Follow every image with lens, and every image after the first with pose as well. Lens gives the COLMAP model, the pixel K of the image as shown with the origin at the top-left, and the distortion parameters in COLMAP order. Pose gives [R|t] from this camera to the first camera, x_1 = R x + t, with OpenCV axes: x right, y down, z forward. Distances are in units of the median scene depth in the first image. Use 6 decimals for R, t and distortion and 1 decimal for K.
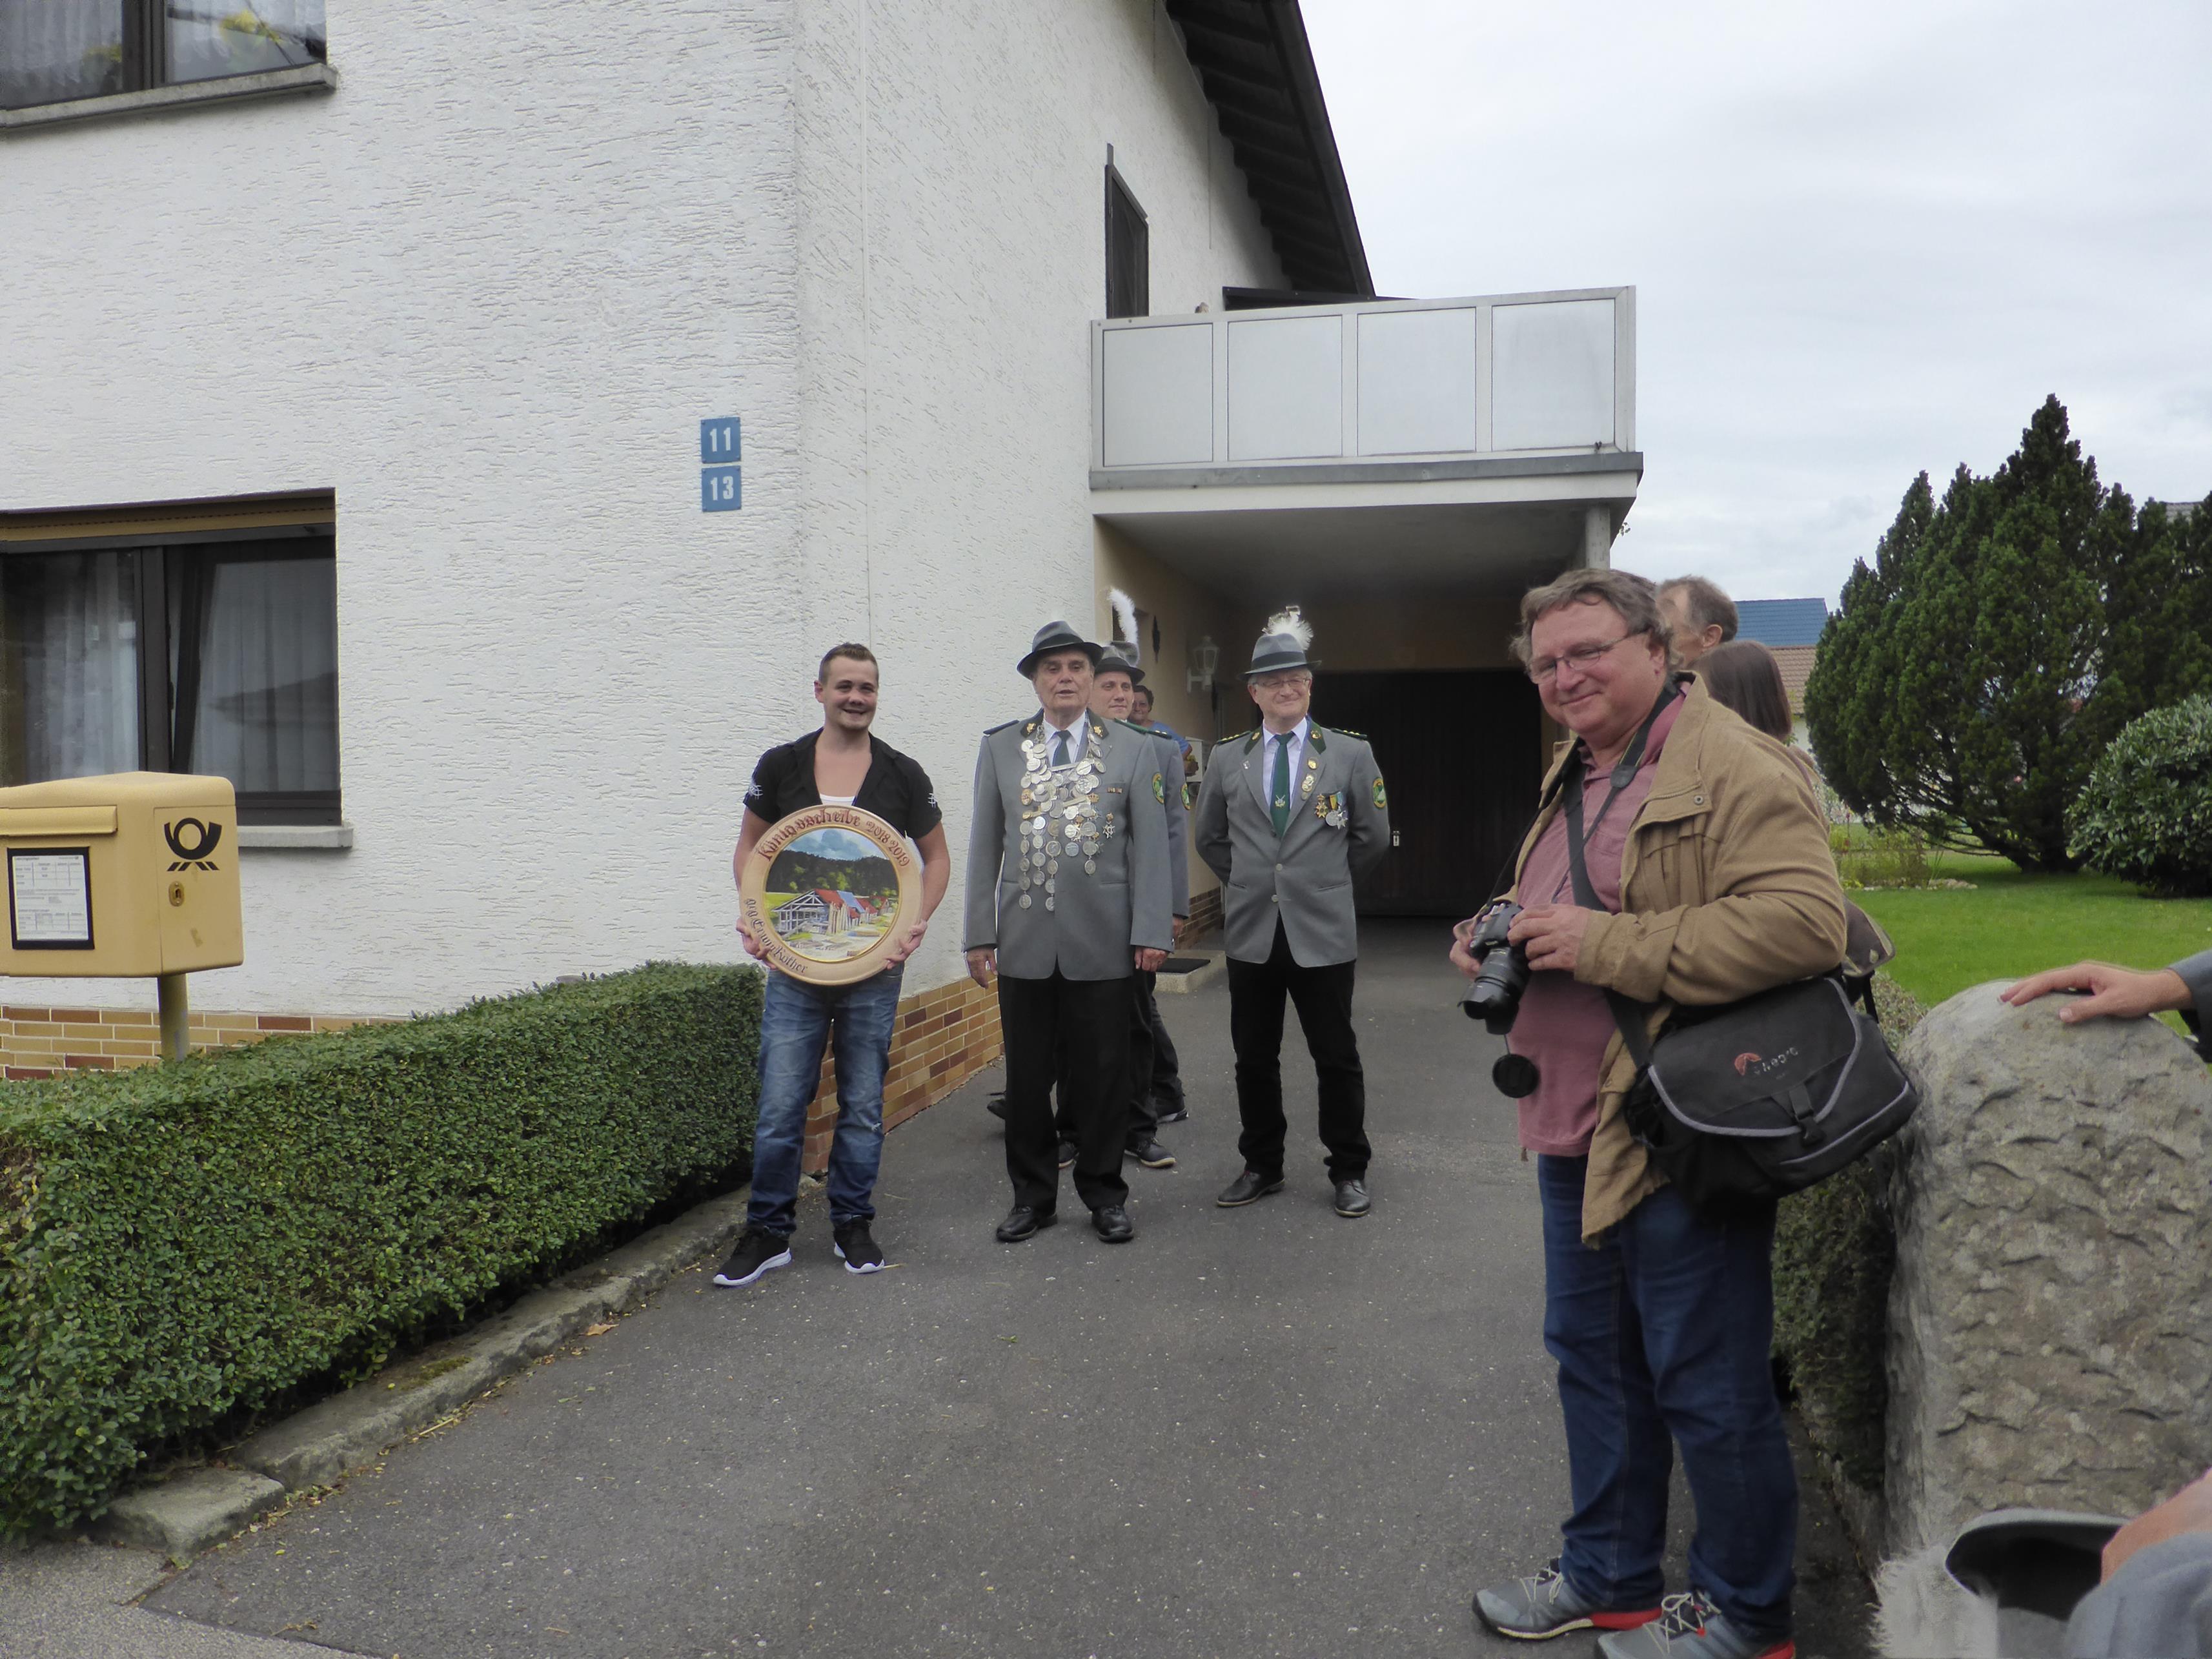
lens RADIAL K [[1617.1, 0, 1106.0], [0, 1617.1, 863.8], [0, 0, 1]] dist [-0.048628, 0.031760]
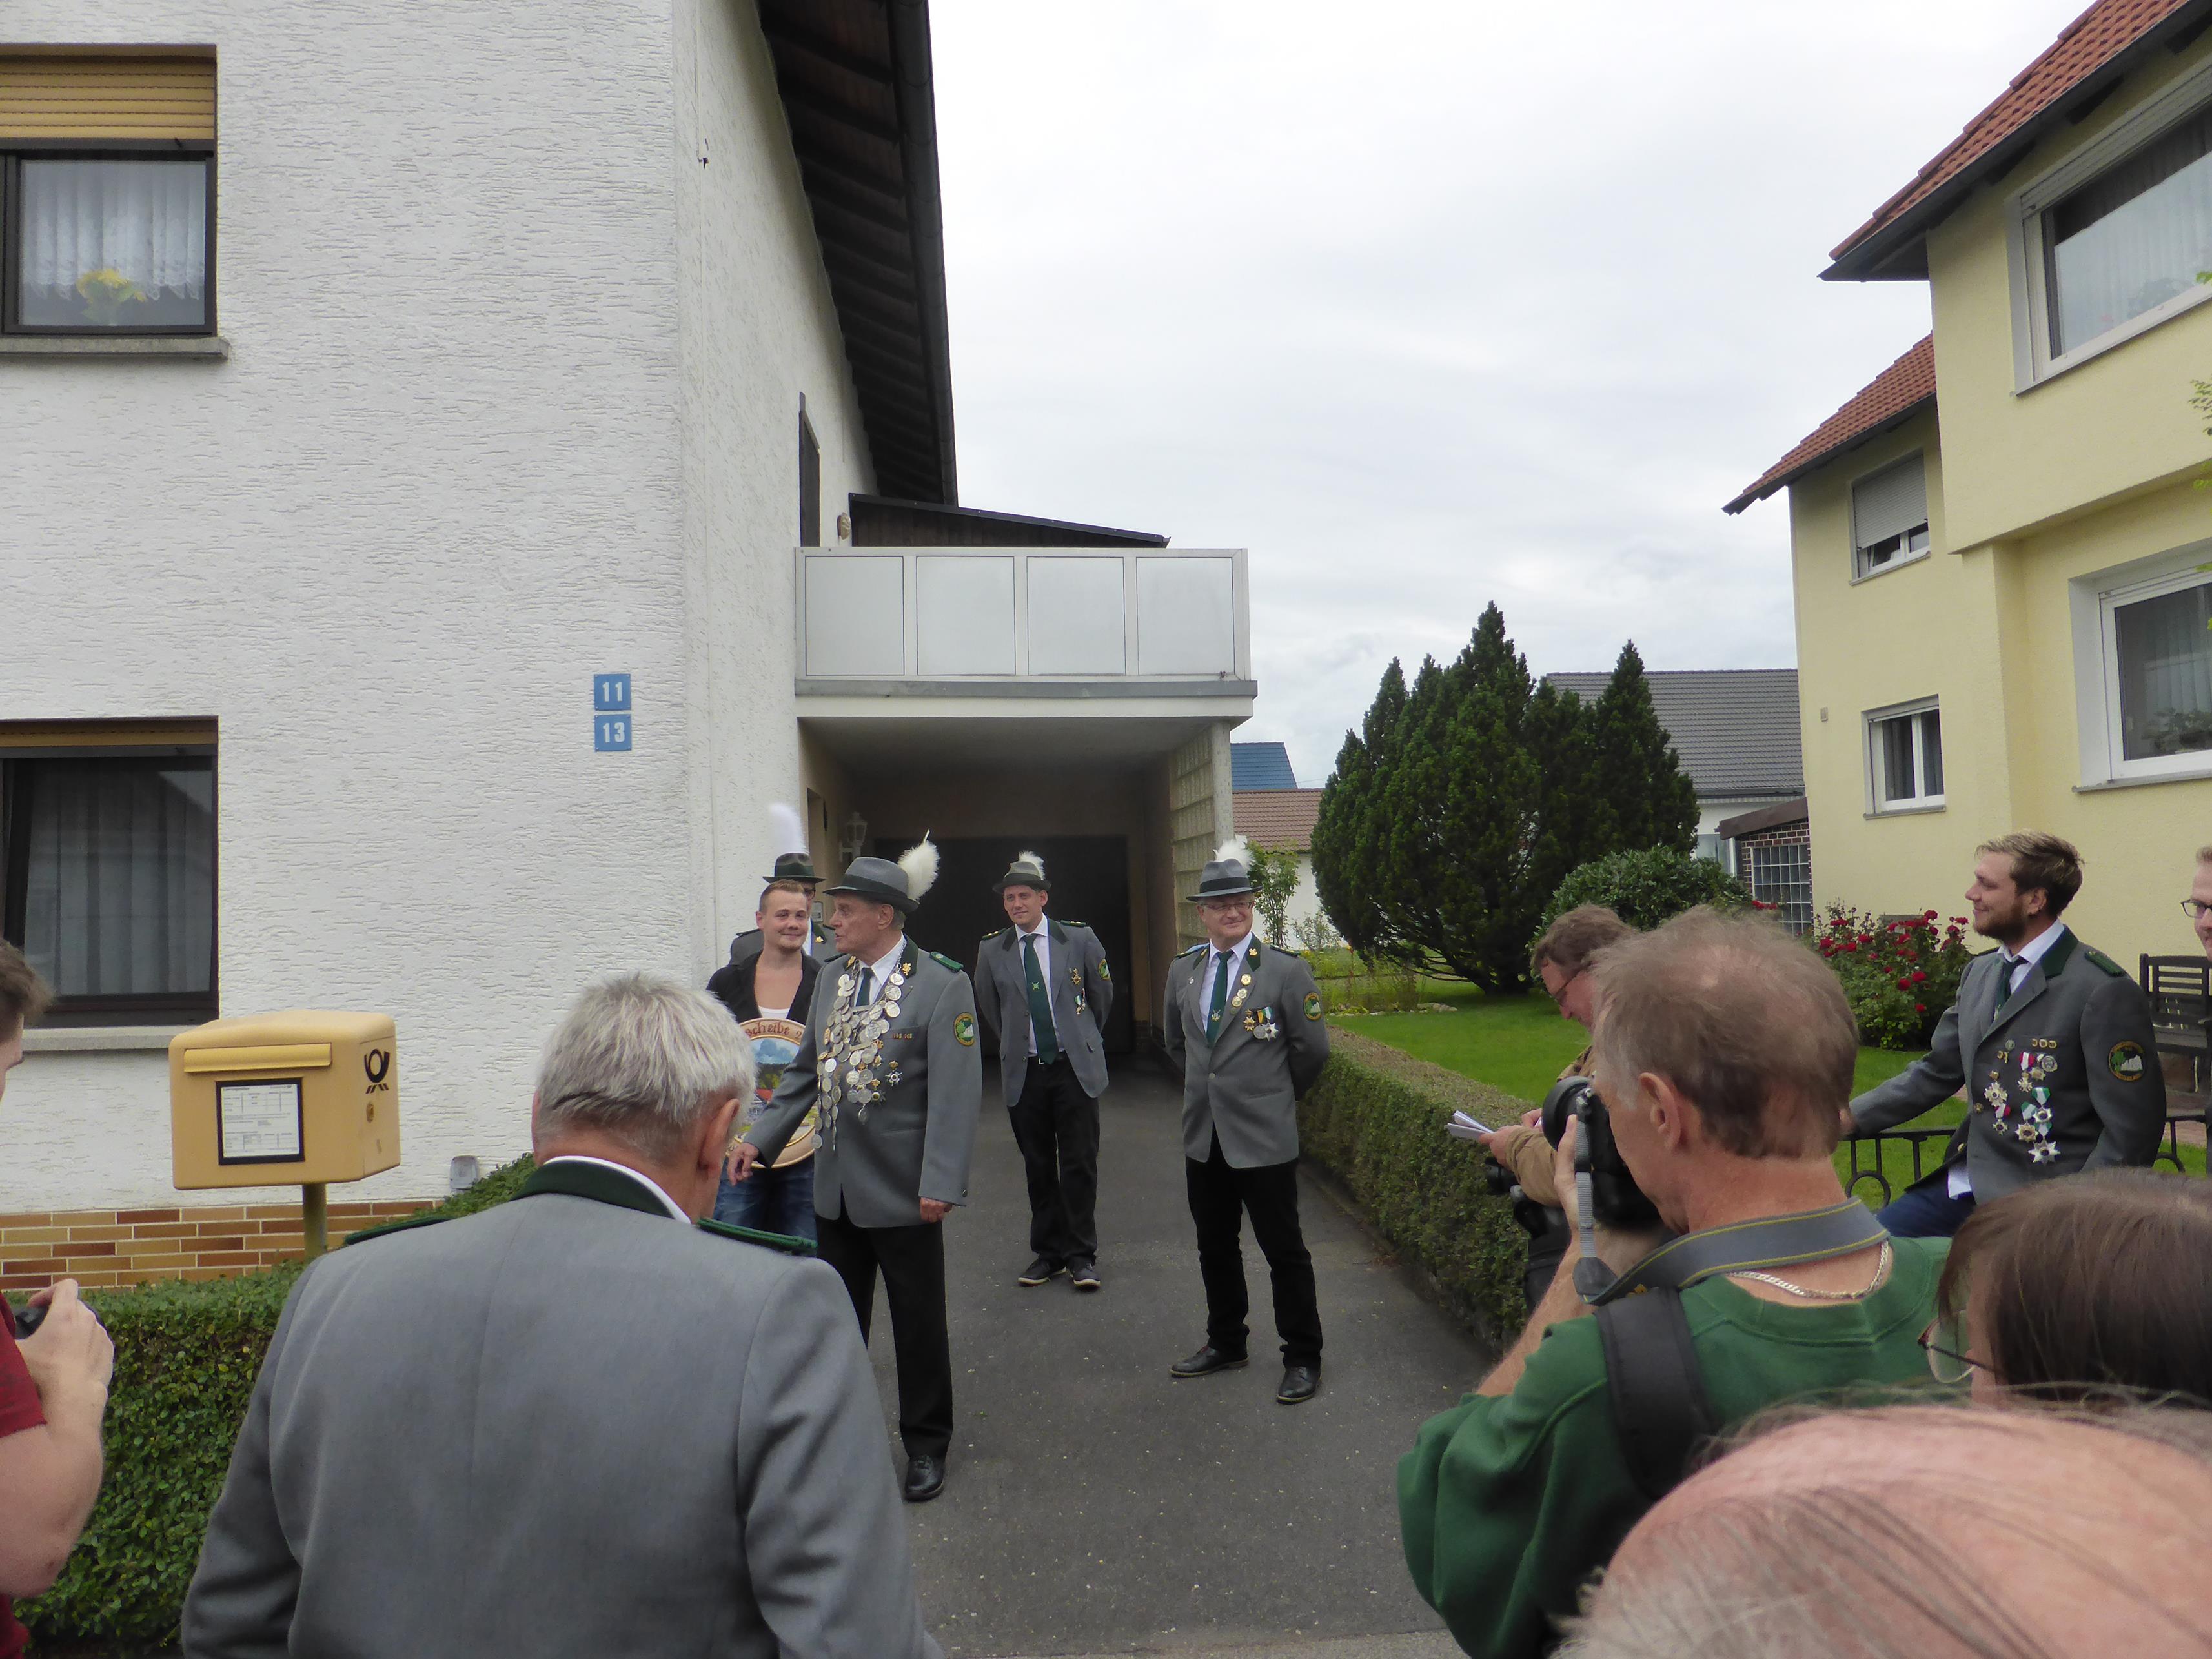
lens RADIAL K [[1617.1, 0, 1094.6], [0, 1617.1, 861.0], [0, 0, 1]] dist [-0.048628, 0.031760]
pose [[0.951472, -0.004139, 0.307707, -0.259663], [0.028657, 0.996756, -0.075205, -0.039146], [-0.306398, 0.080373, 0.948504, -0.216196]]
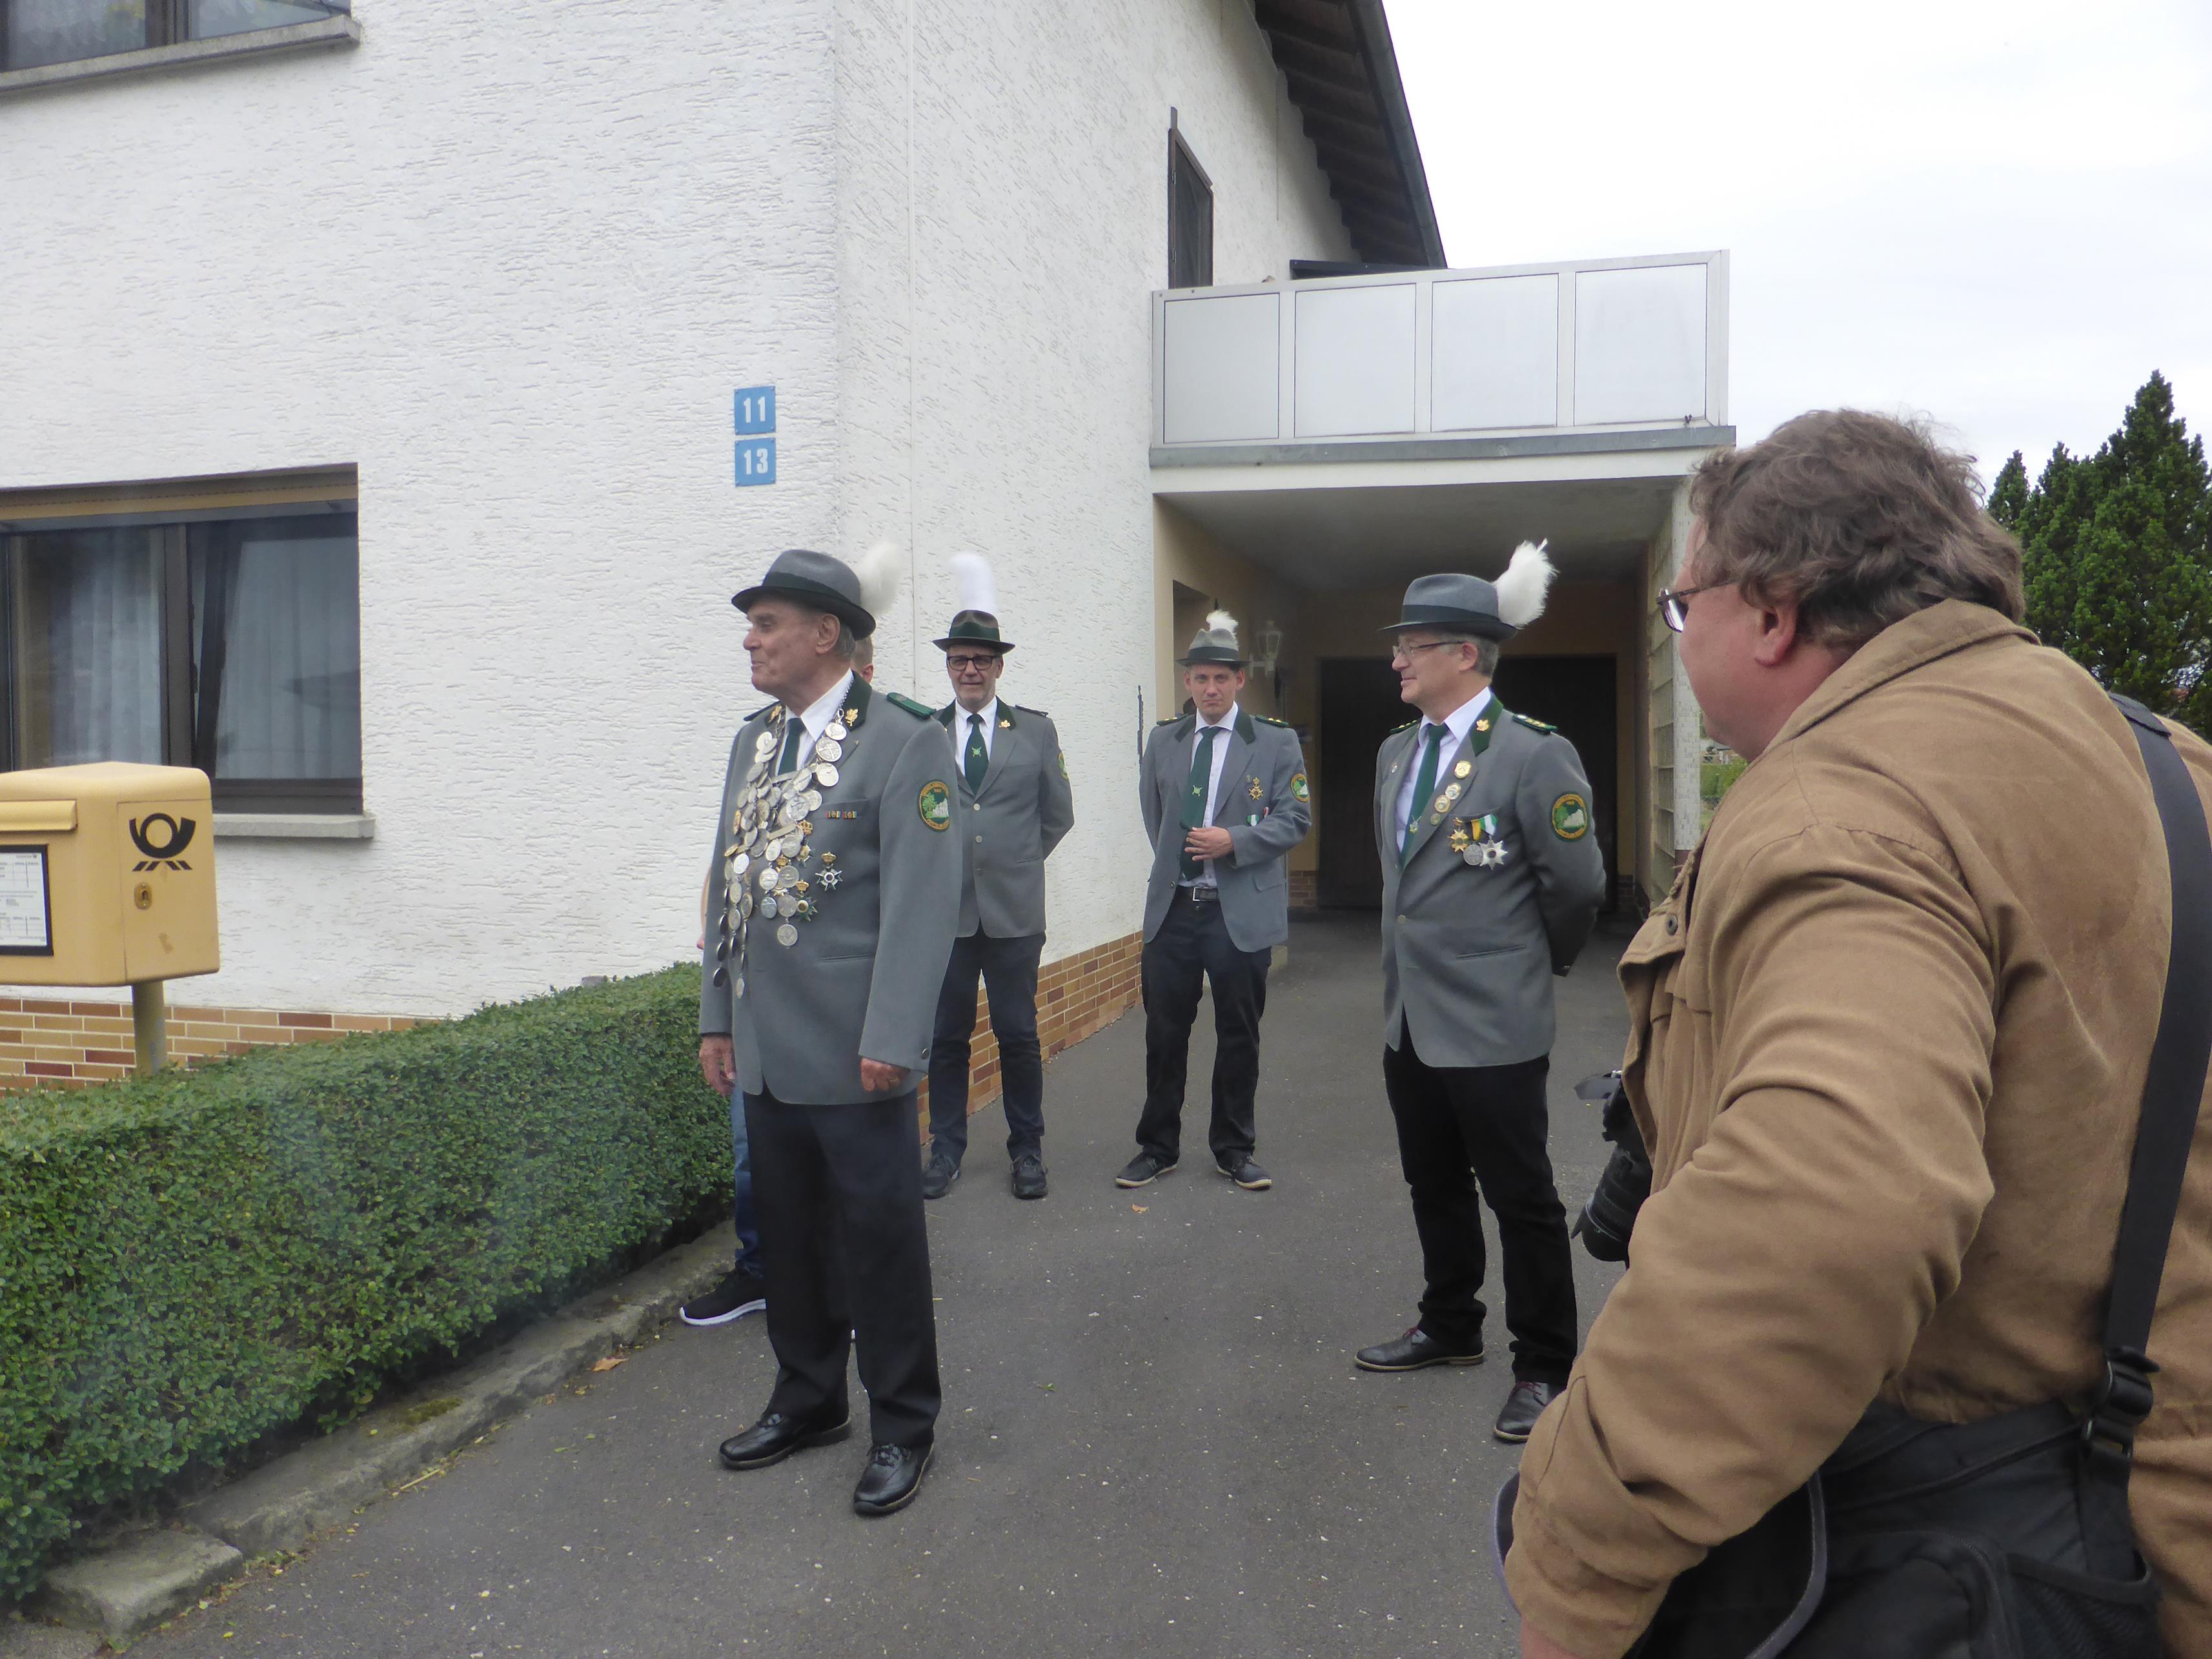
lens RADIAL K [[1617.1, 0, 1103.1], [0, 1617.1, 859.6], [0, 0, 1]] dist [-0.048628, 0.031760]
pose [[0.999178, 0.008704, -0.039599, 0.003845], [-0.008439, 0.999941, 0.006855, -0.008084], [0.039656, -0.006515, 0.999192, 0.062431]]
